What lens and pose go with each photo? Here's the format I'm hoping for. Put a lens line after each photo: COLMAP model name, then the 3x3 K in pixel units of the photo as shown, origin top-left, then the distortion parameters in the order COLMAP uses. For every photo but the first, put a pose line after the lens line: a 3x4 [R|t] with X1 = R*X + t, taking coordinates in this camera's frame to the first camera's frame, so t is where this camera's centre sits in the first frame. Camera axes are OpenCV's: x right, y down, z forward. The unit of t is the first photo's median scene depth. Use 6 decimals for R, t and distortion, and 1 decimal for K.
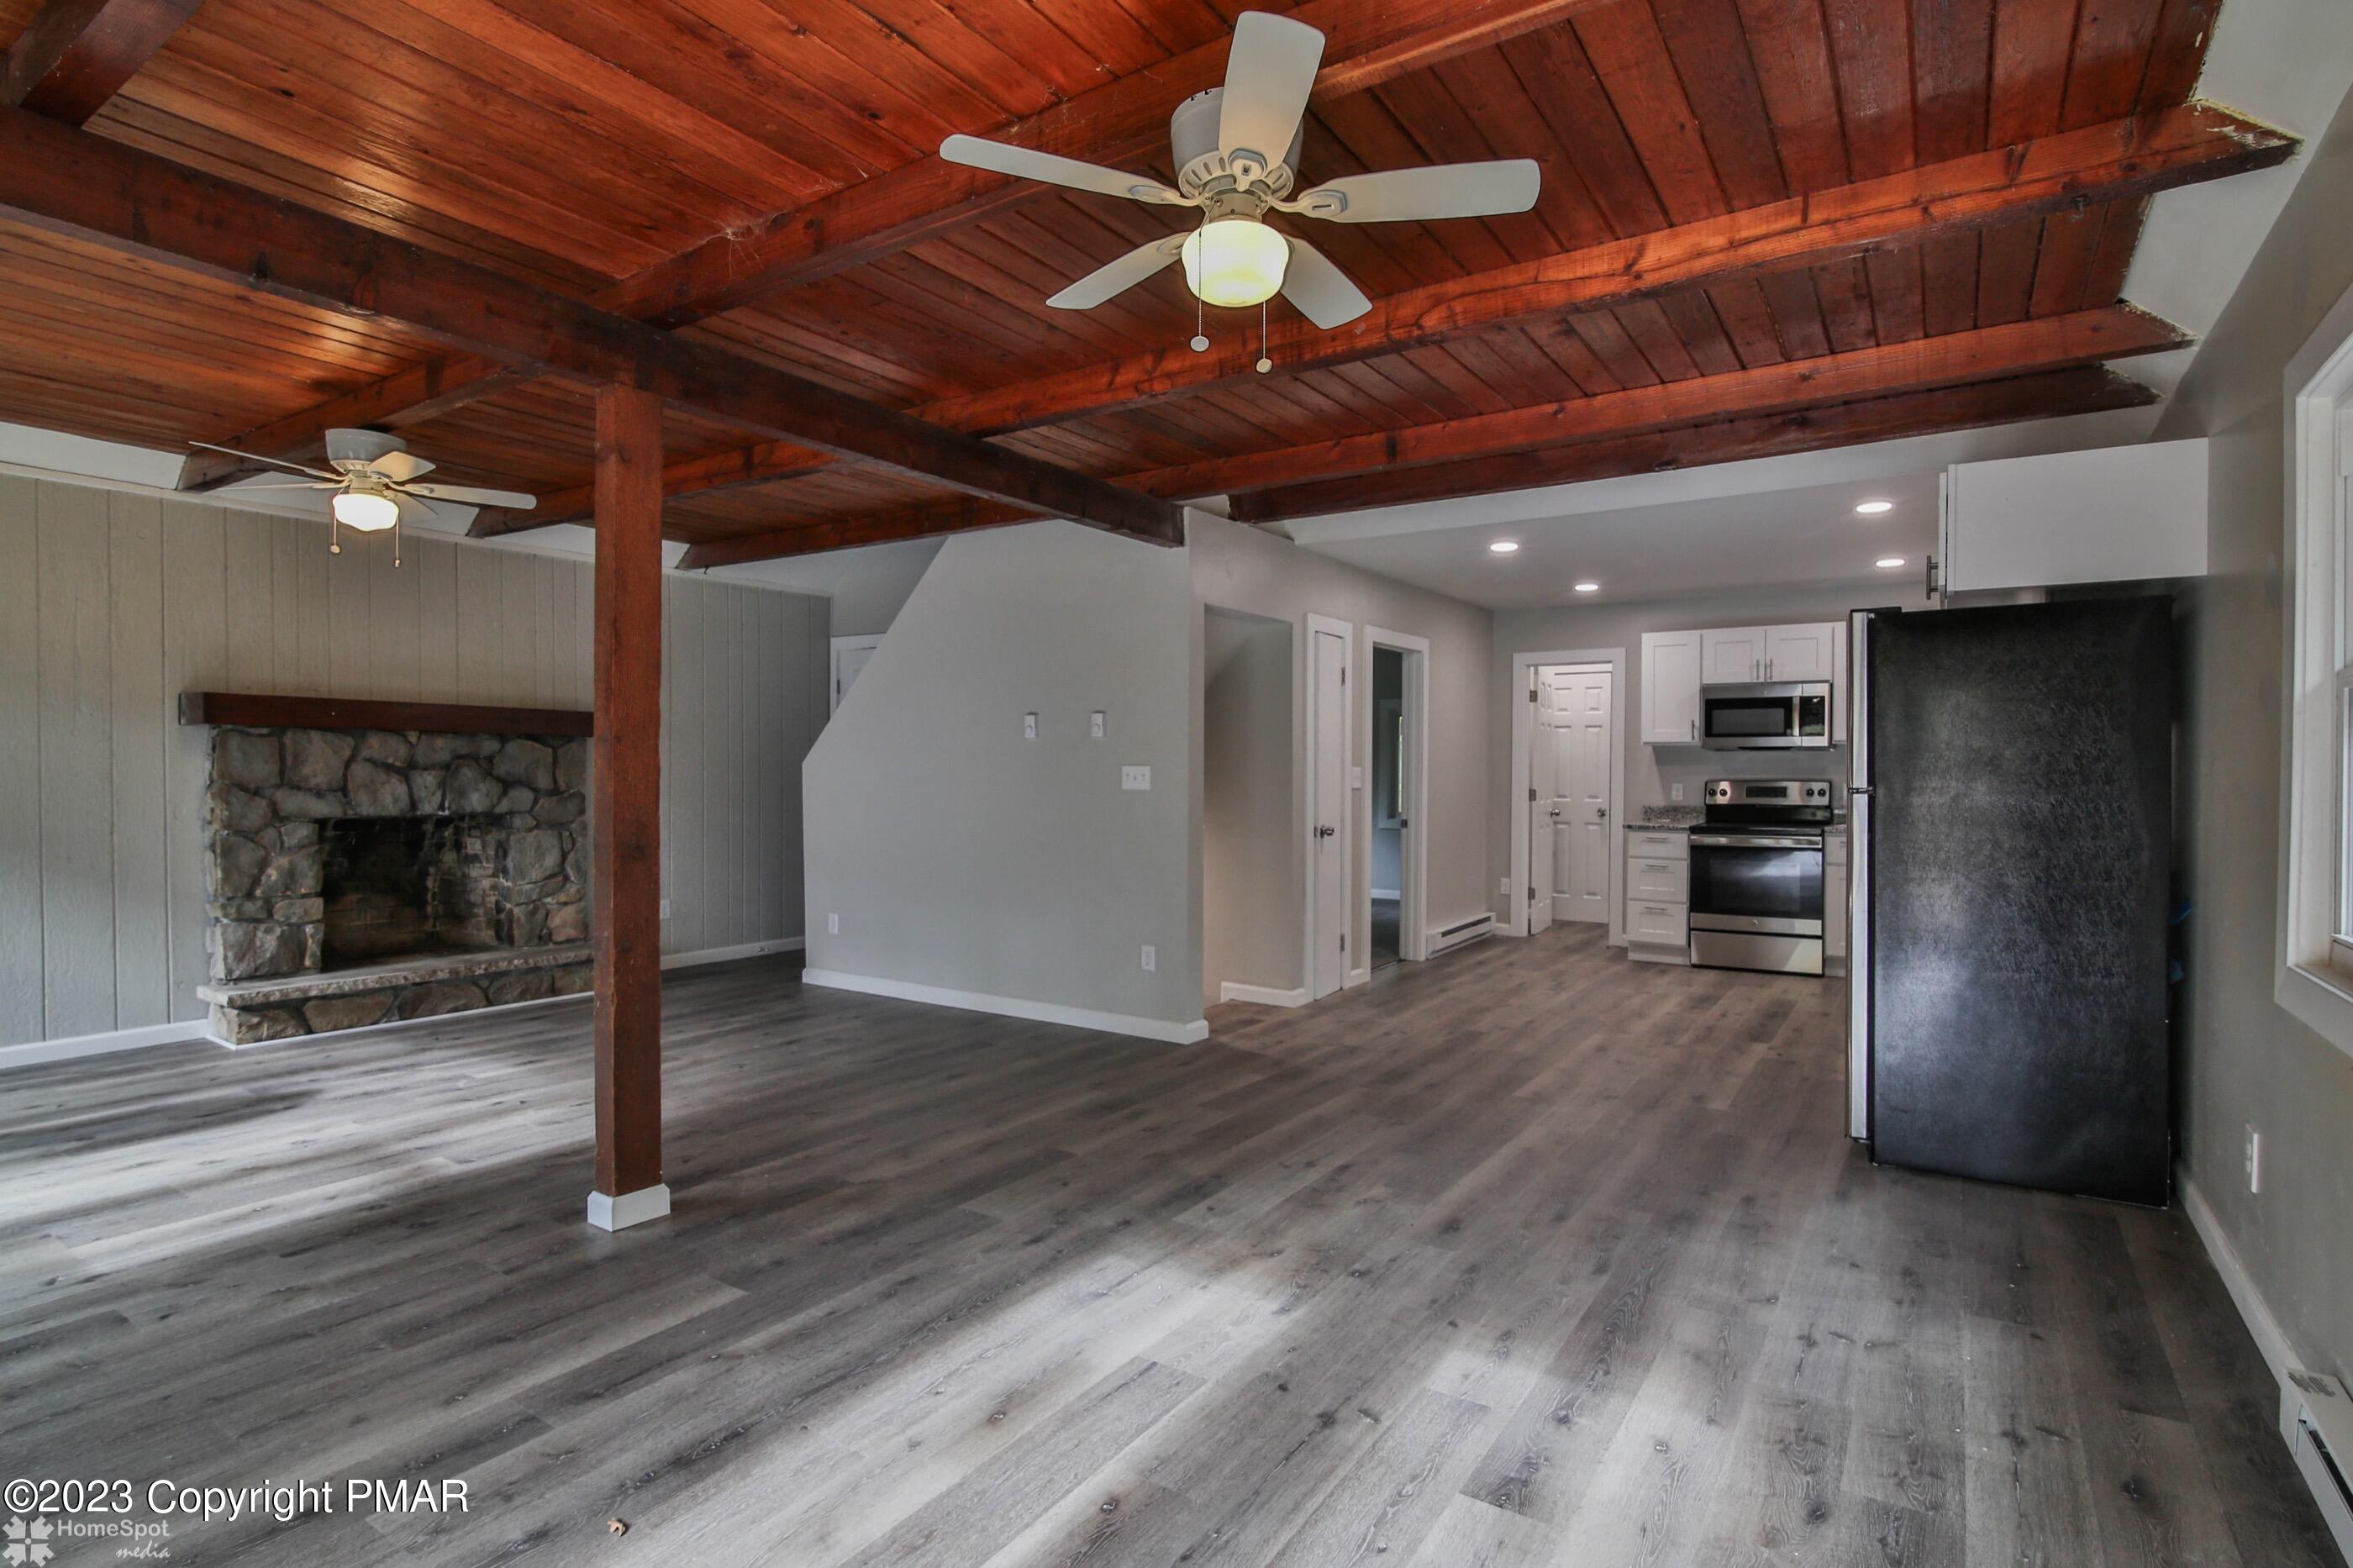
lens RADIAL K [[1303.0, 0, 1123.8], [0, 1303.0, 791.0], [0, 0, 1]] dist [-0.022460, 0.001578]
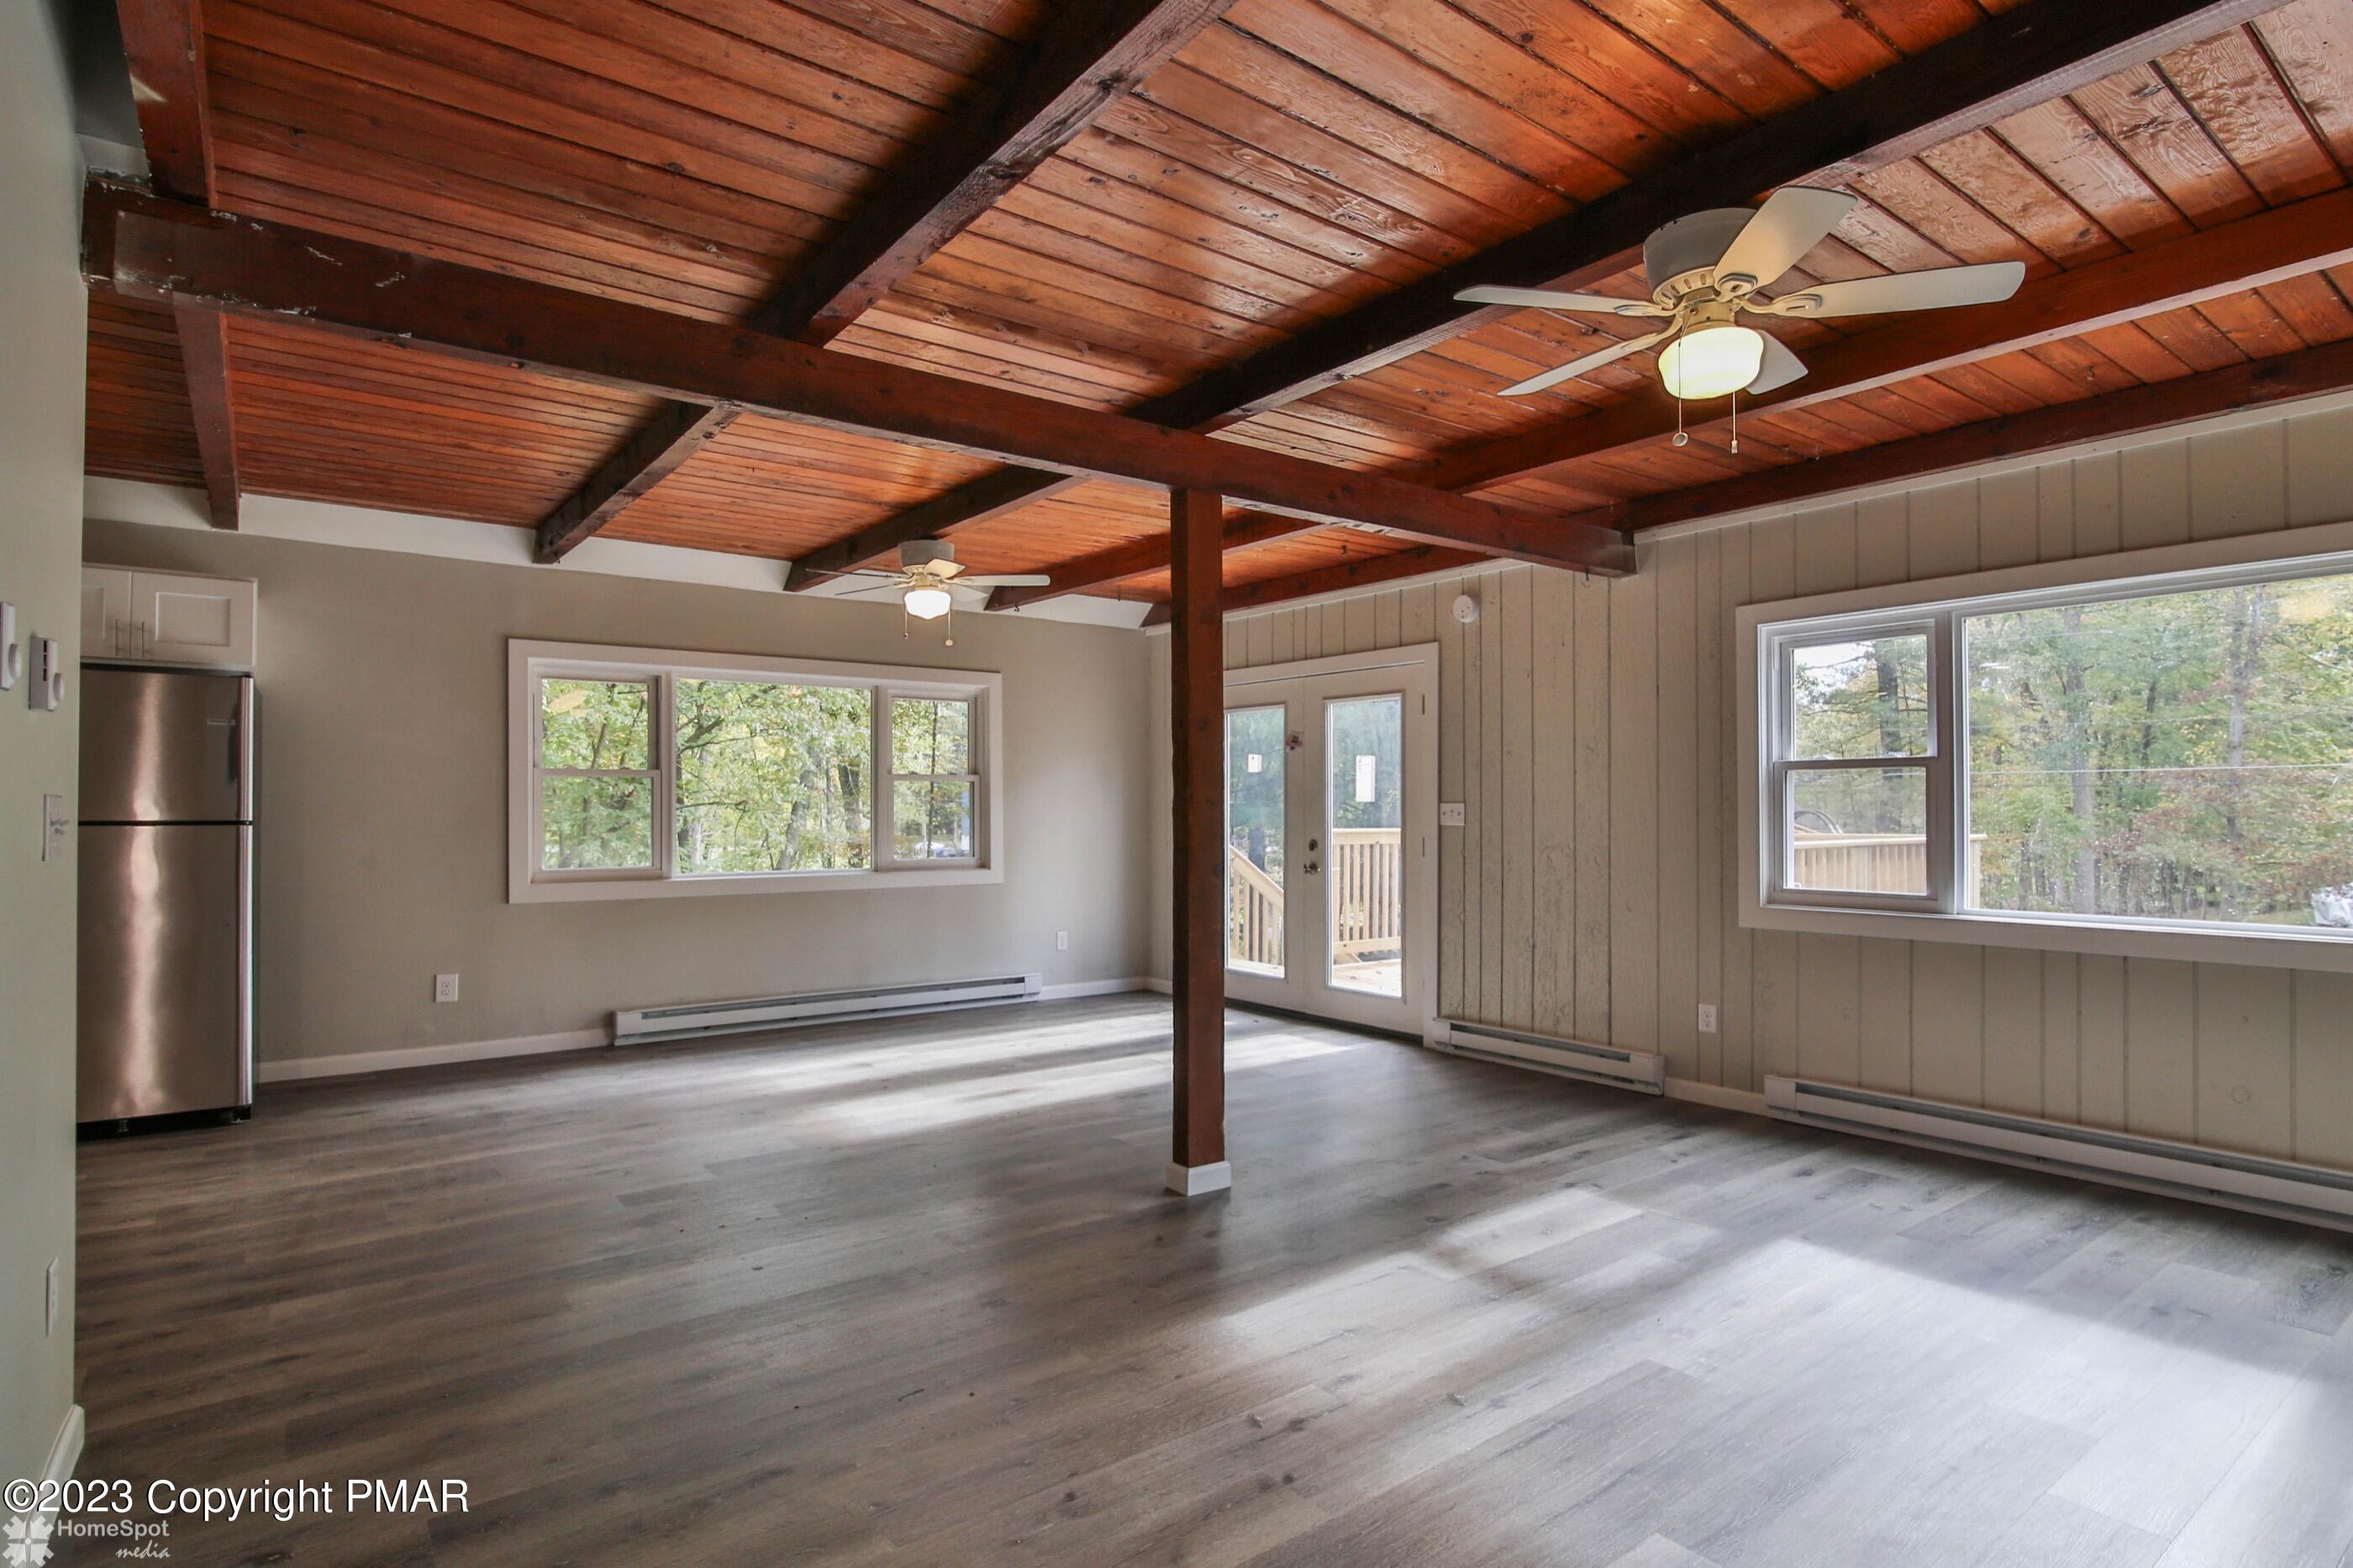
lens RADIAL K [[1102.5, 0, 1120.7], [0, 1102.5, 805.5], [0, 0, 1]] dist [-0.017981, -0.000004]
pose [[-0.952339, -0.002149, 0.305033, -0.394789], [0.001455, 0.999932, 0.011587, -0.020357], [-0.305037, 0.011478, -0.952271, 1.258710]]
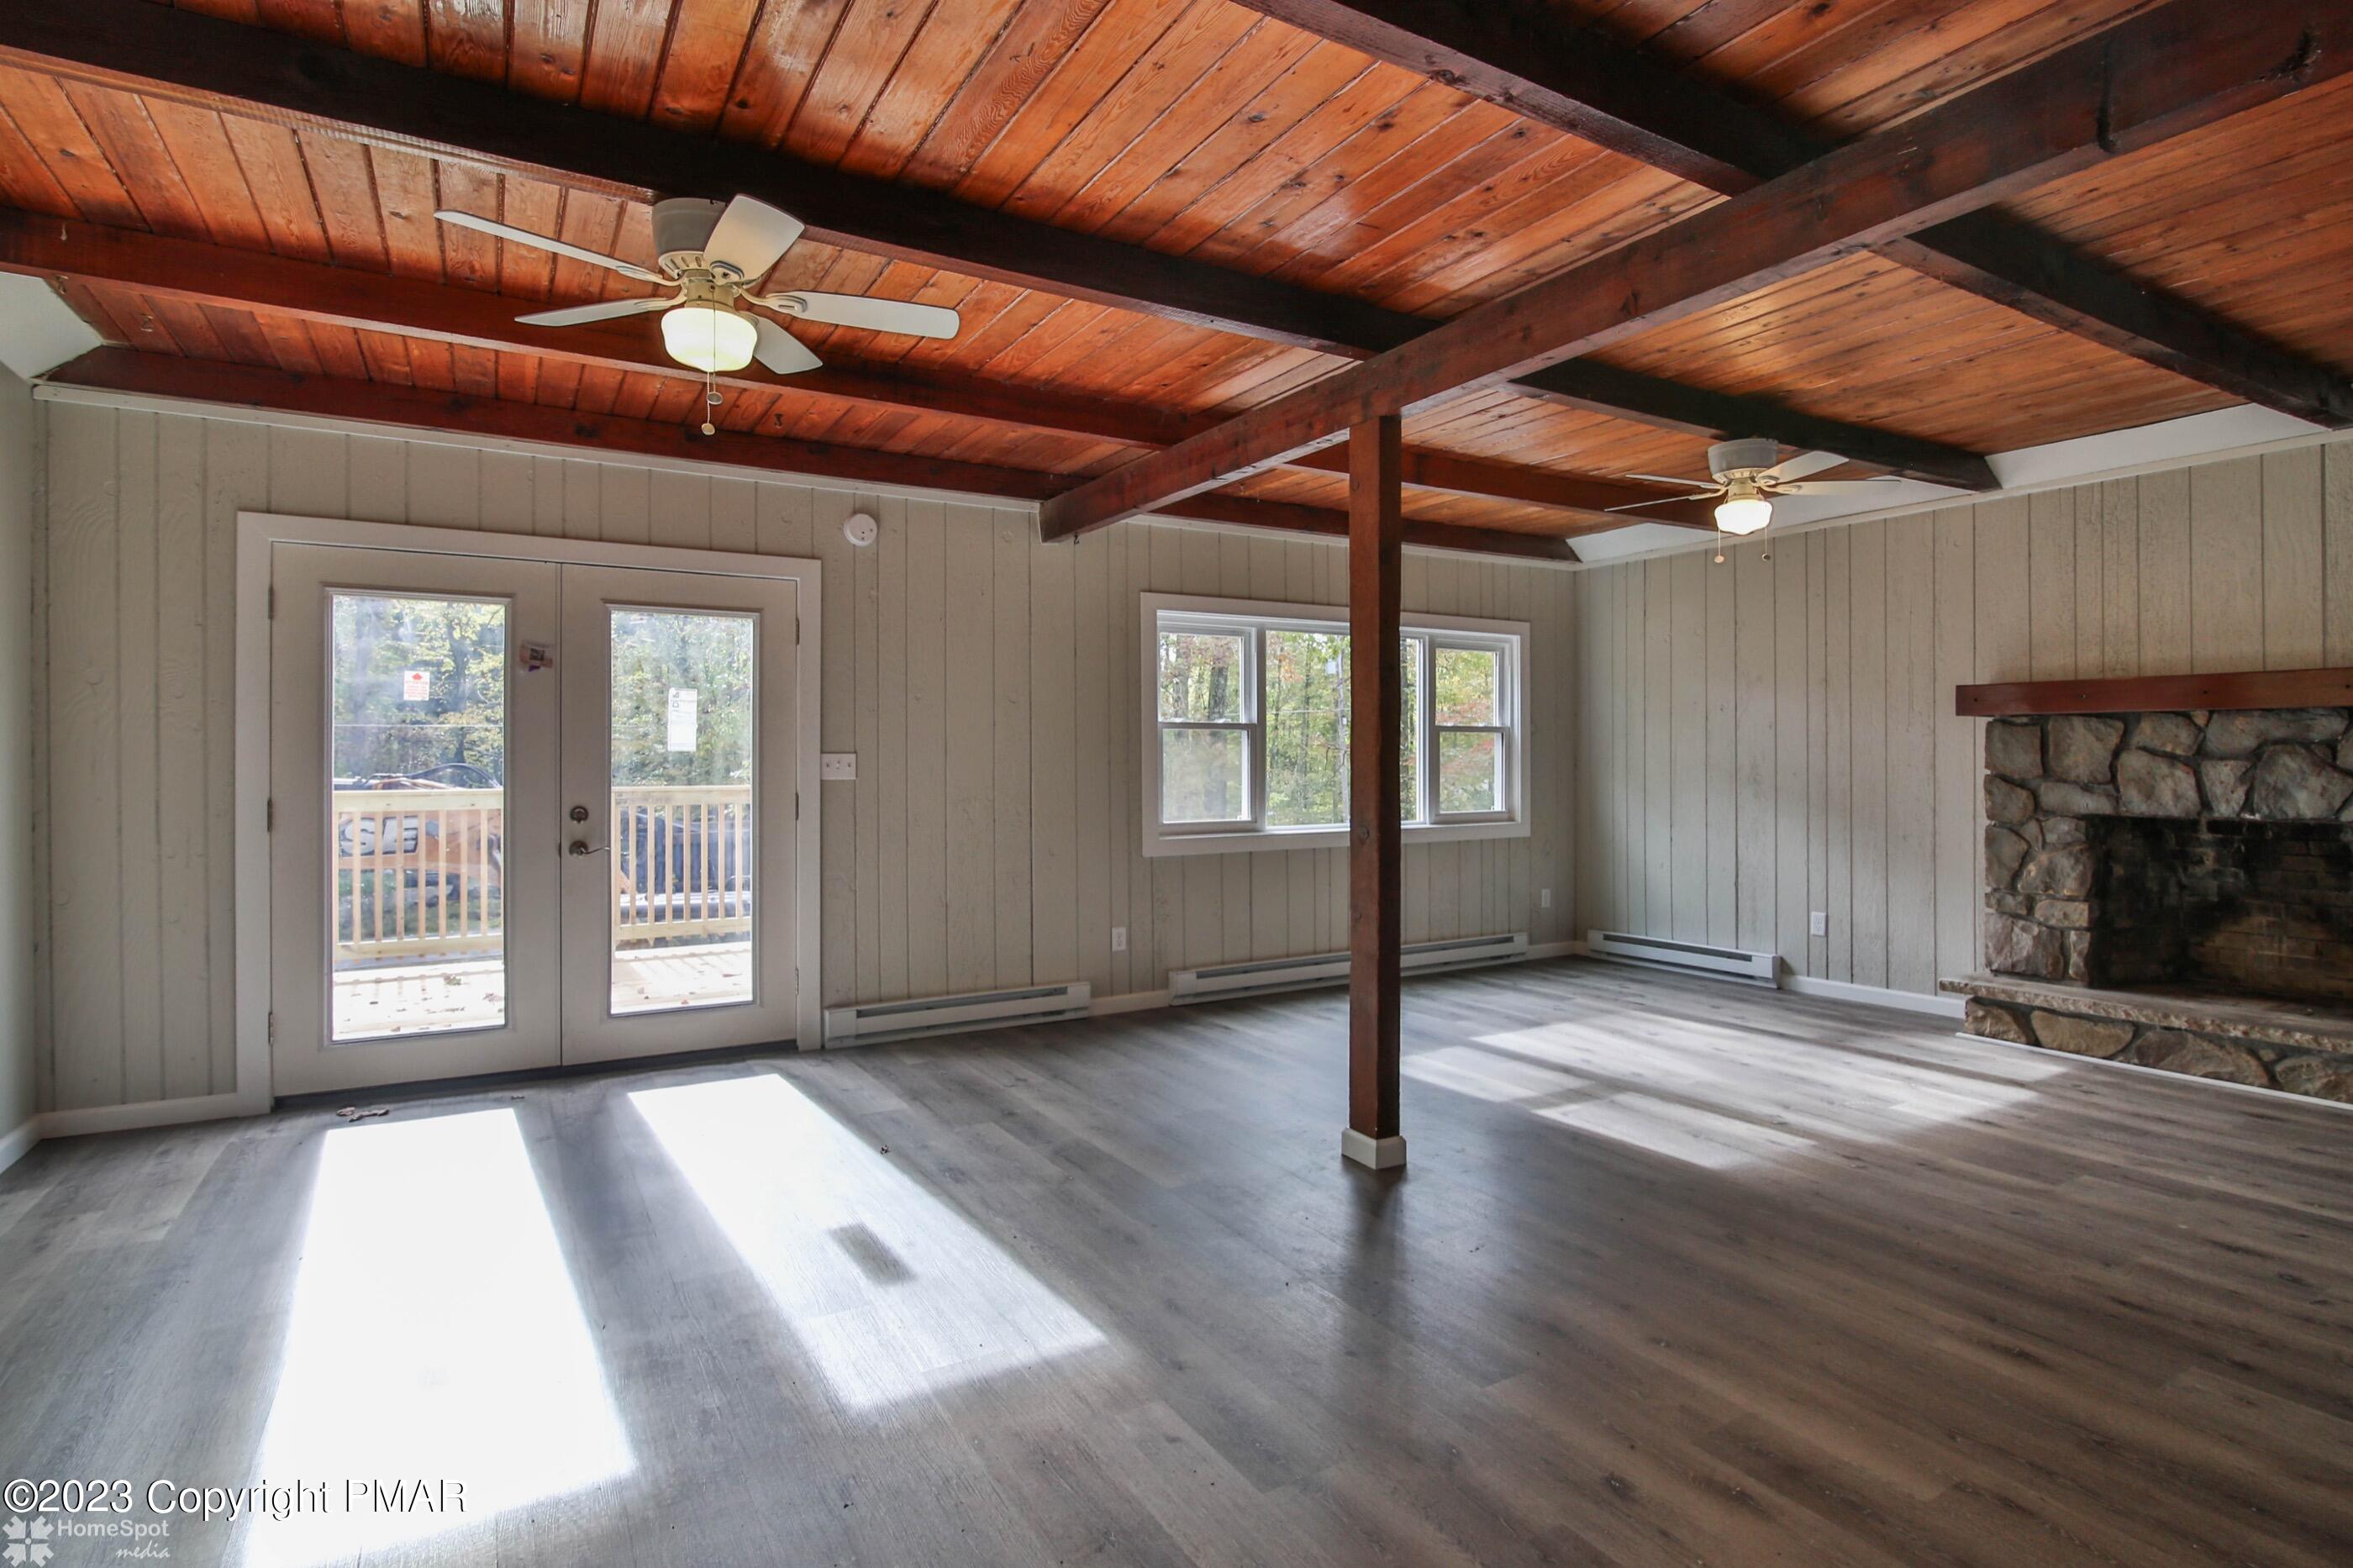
lens RADIAL K [[1170.1, 0, 1203.4], [0, 1170.1, 770.3], [0, 0, 1]] dist [-0.019803, 0.000246]
pose [[-0.424195, 0.003291, -0.905565, 0.379778], [-0.013303, 0.999863, 0.009866, -0.009657], [0.905473, 0.016232, -0.424093, 0.820721]]
